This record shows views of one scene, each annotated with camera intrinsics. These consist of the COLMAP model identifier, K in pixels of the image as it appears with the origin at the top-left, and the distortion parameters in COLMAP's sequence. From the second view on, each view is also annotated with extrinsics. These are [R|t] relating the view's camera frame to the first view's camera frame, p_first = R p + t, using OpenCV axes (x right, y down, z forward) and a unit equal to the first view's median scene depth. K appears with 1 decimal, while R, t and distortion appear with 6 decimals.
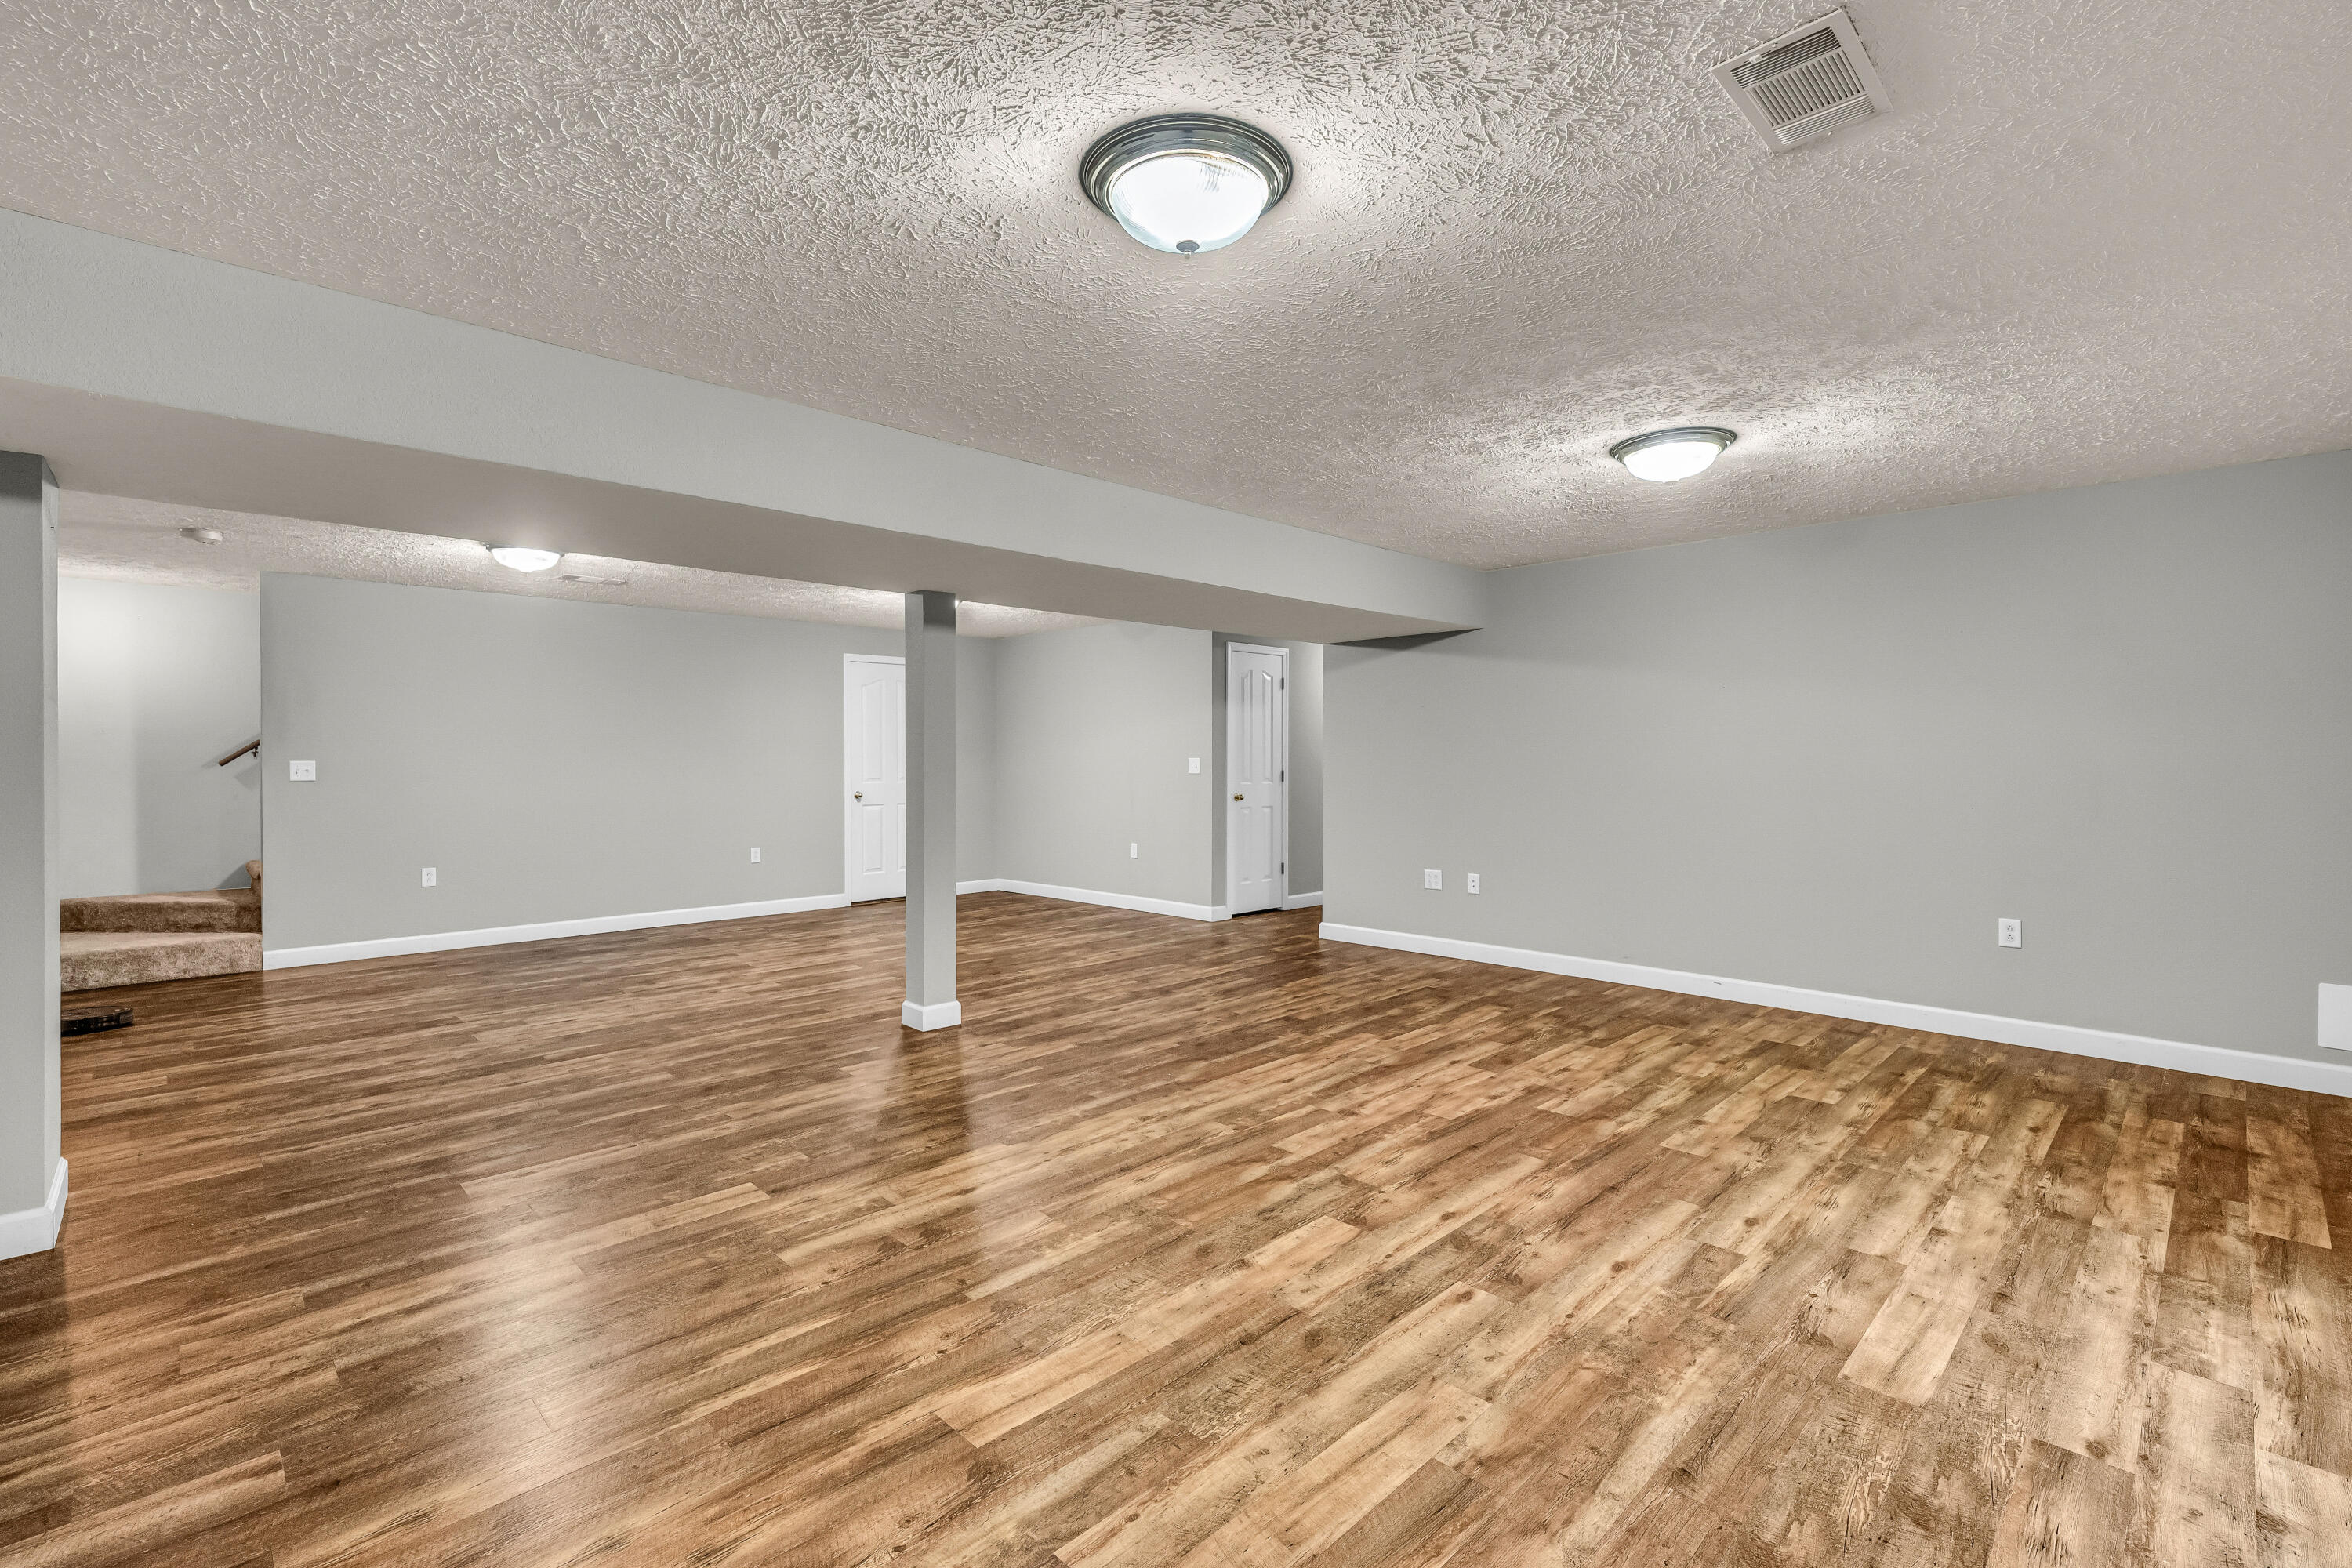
lens RADIAL K [[1029.4, 0, 1193.4], [0, 1029.4, 759.9], [0, 0, 1]] dist [0.003151, 0.000227]
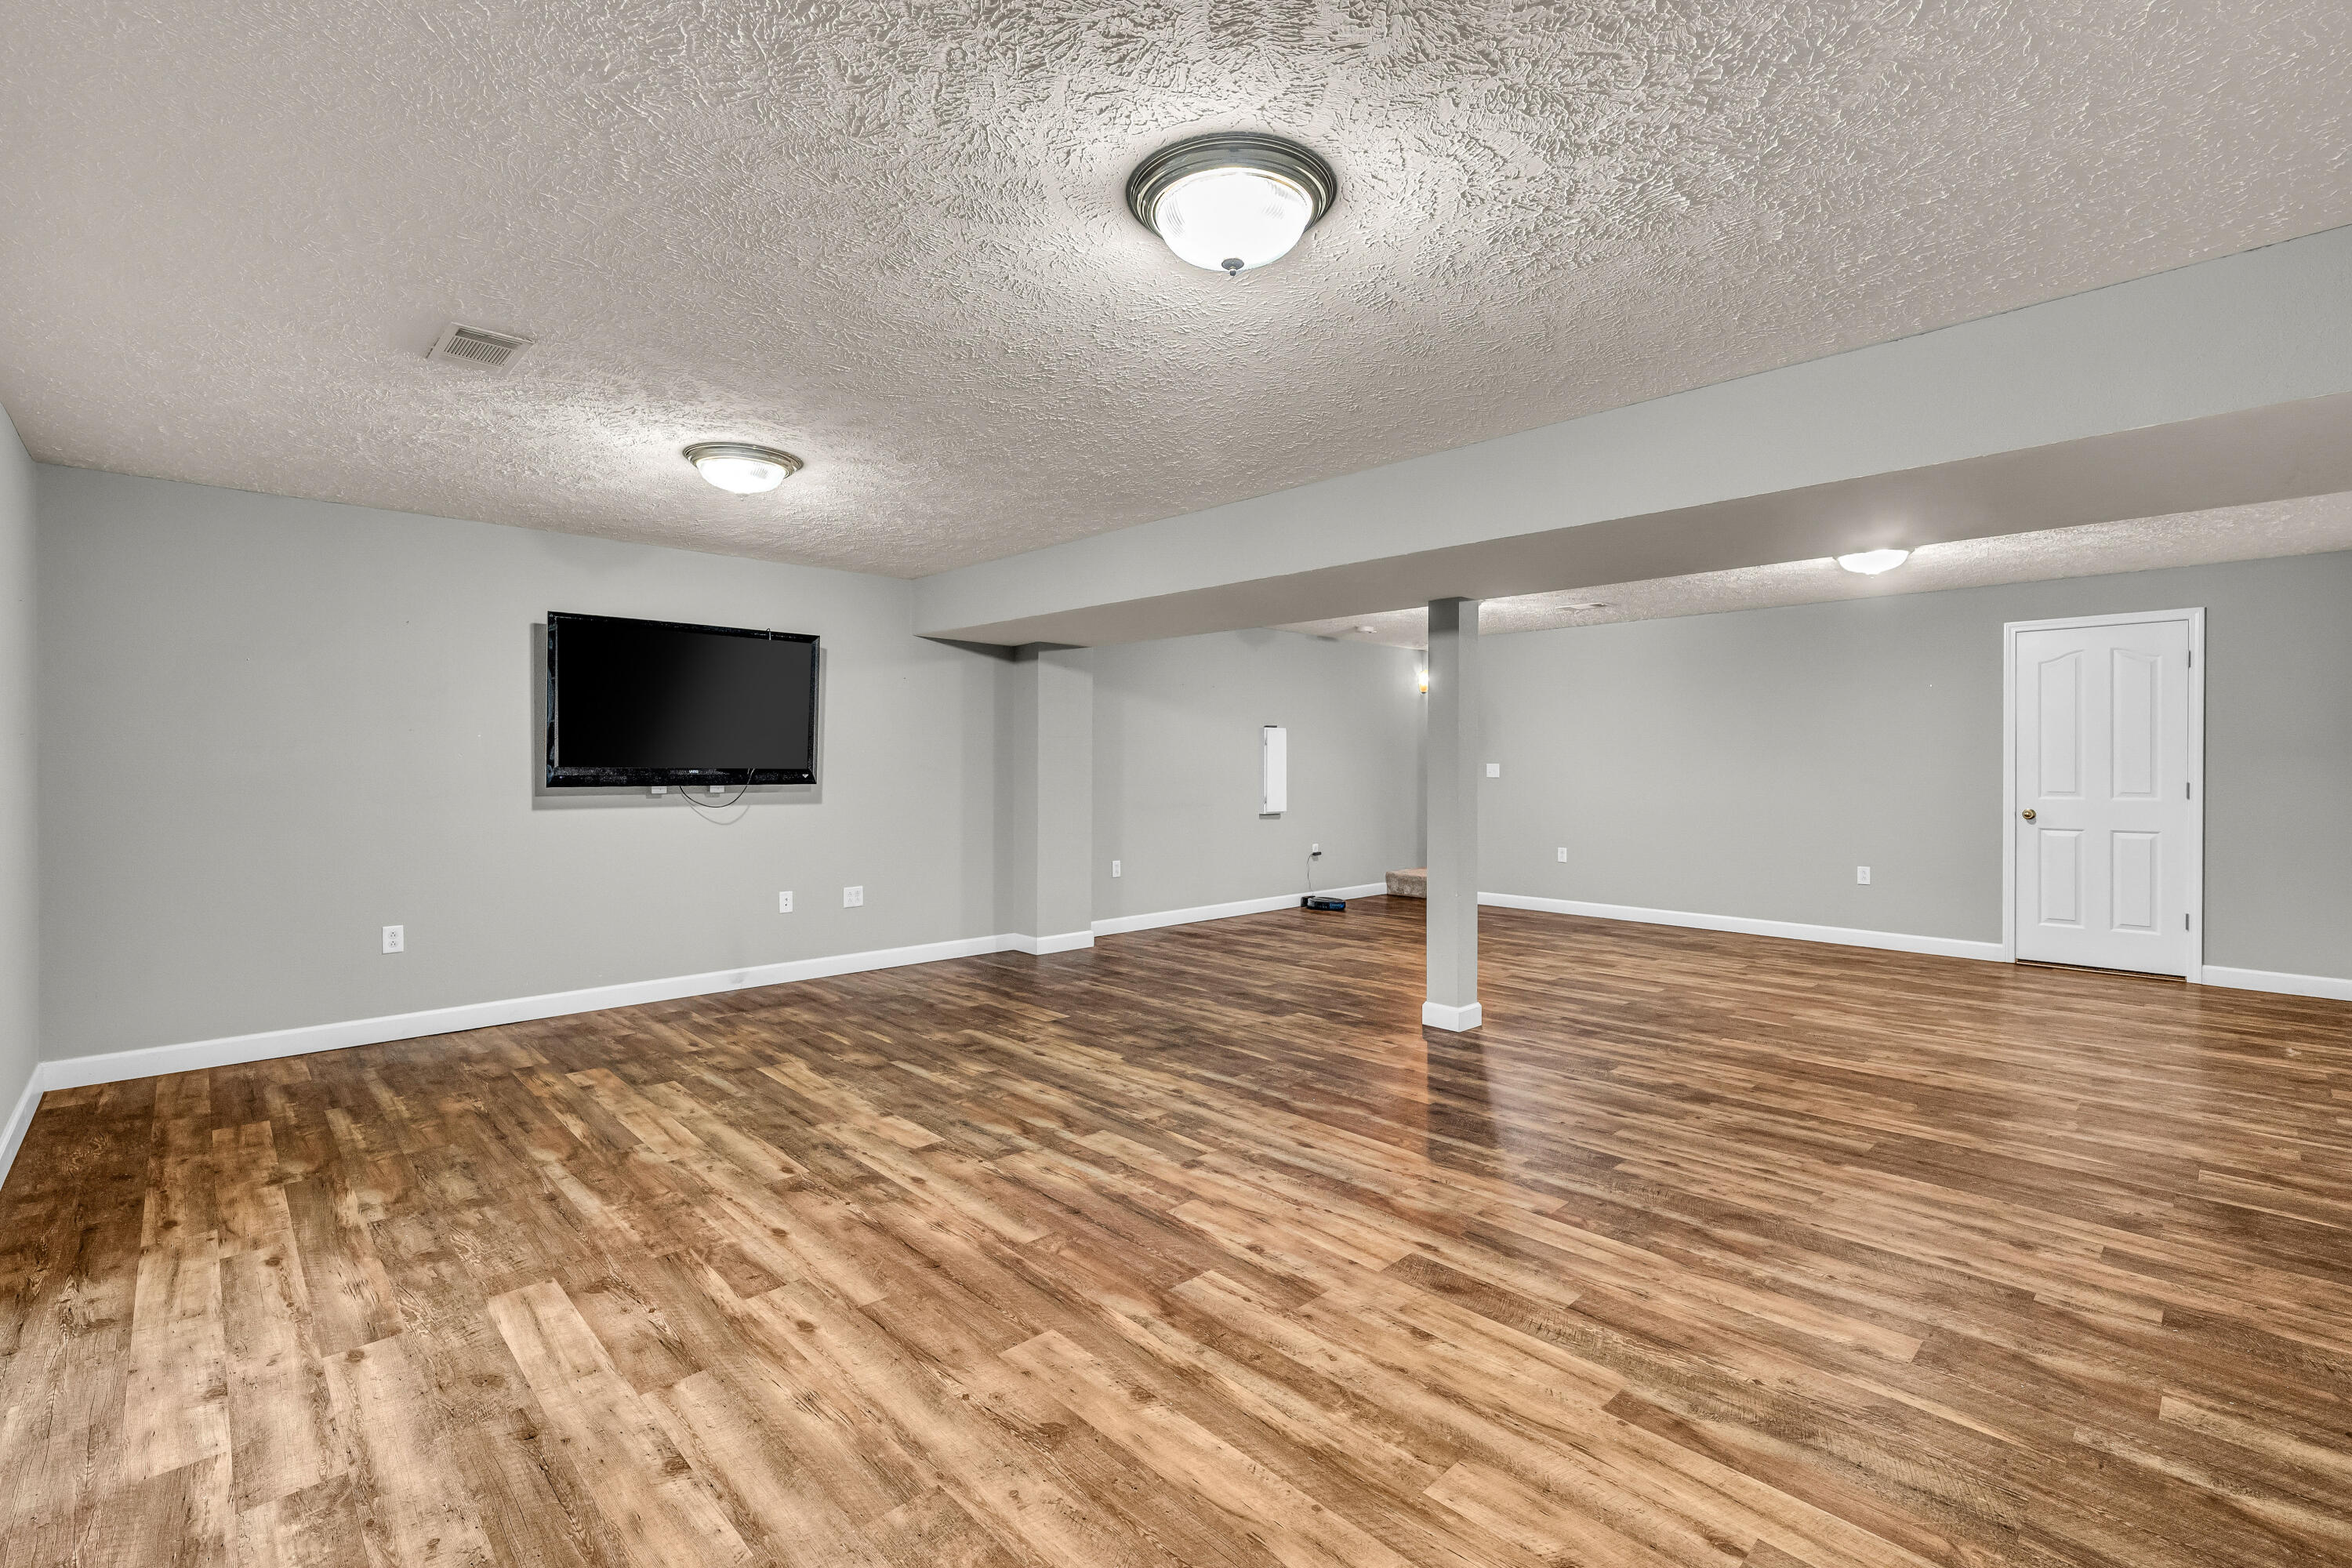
lens RADIAL K [[1029.4, 0, 1162.2], [0, 1029.4, 790.0], [0, 0, 1]] dist [0.003151, 0.000227]
pose [[-0.022304, 0.028604, -0.999342, 1.338378], [-0.003631, 0.999582, 0.028692, -0.005927], [0.999745, 0.004269, -0.022191, 1.293426]]
